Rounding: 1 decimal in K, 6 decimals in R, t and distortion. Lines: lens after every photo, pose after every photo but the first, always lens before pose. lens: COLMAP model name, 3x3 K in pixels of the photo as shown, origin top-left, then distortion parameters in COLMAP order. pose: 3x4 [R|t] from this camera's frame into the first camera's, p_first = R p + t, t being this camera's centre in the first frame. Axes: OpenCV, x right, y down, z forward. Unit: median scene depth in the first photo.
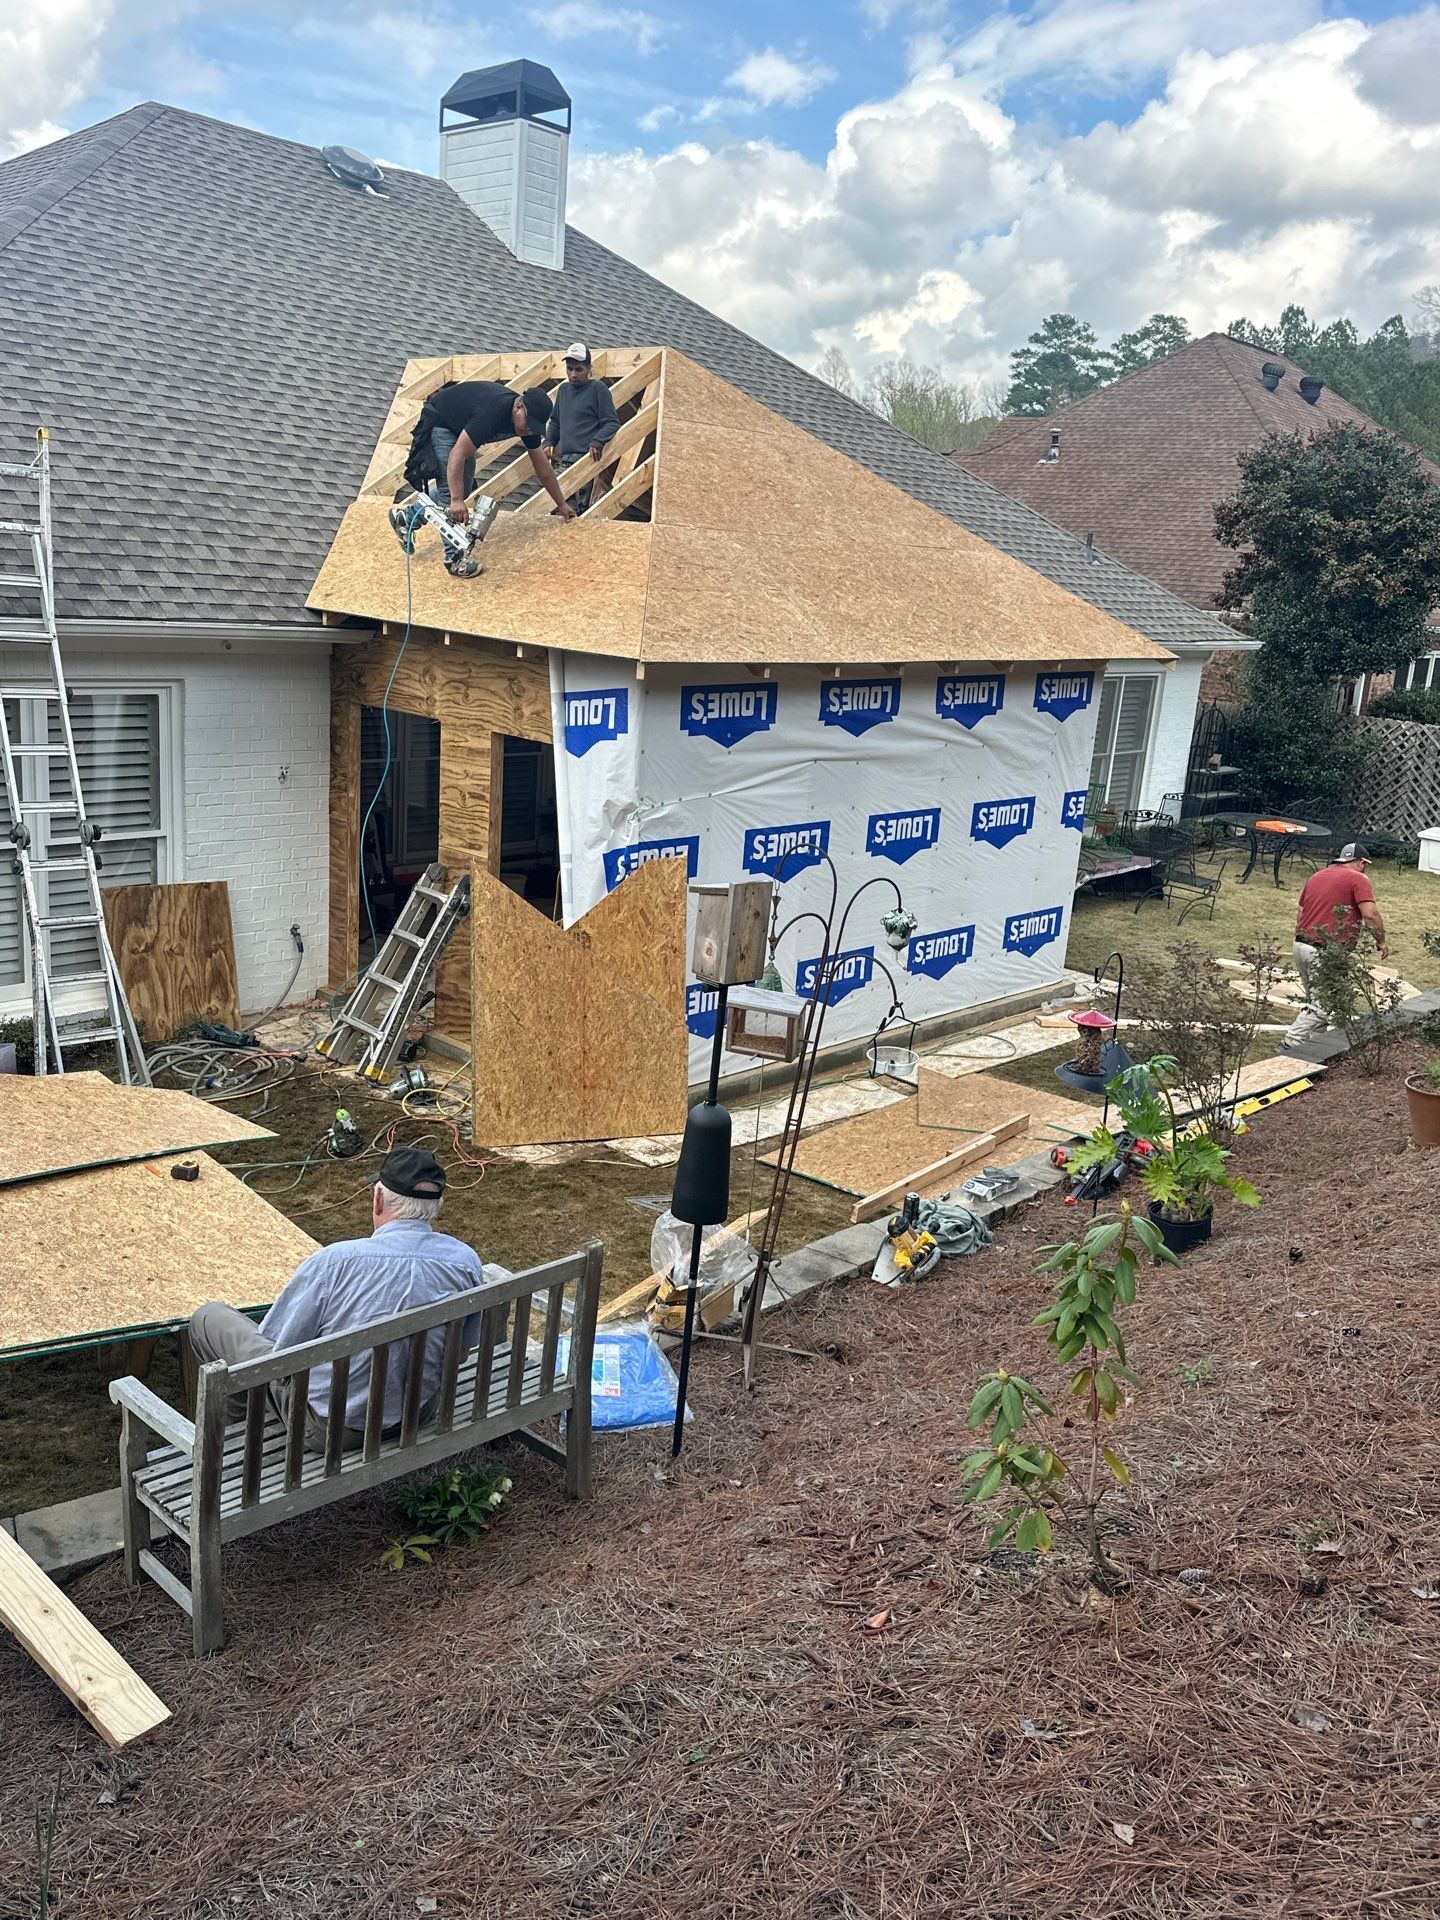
lens RADIAL K [[1589.9, 0, 667.1], [0, 1589.9, 982.7], [0, 0, 1]] dist [0.062086, -0.008625]
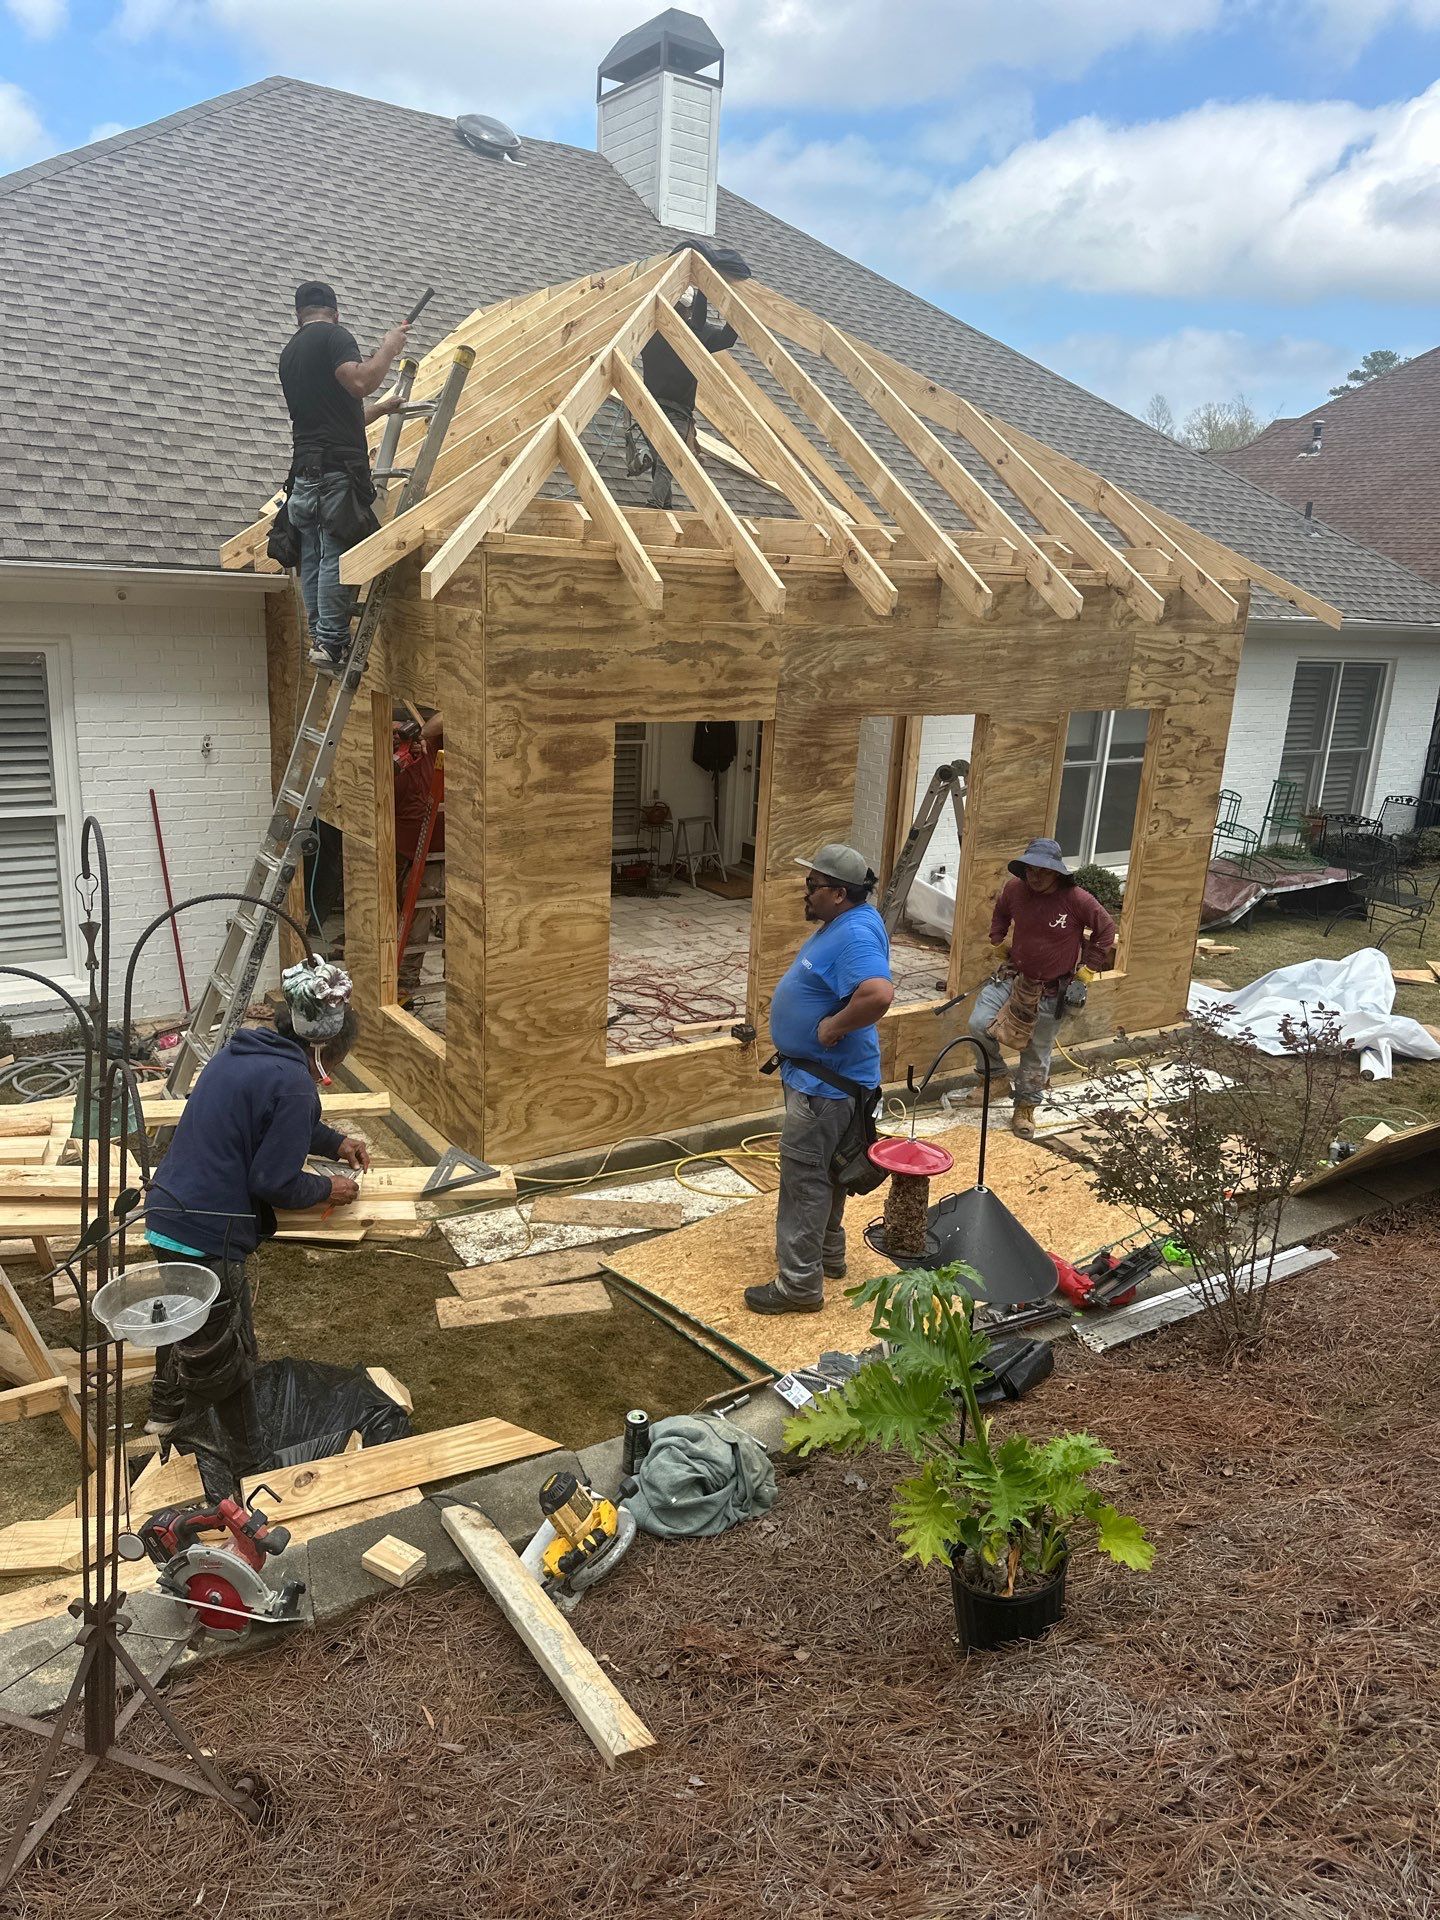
lens RADIAL K [[1346.2, 0, 720.0], [0, 1346.2, 960.0], [0, 0, 1]] dist [0.086328, -0.085281]
pose [[0.978084, 0.040019, -0.204329, 0.122626], [-0.040516, 0.999177, 0.001754, -0.017843], [0.204231, 0.006563, 0.978901, 0.217639]]
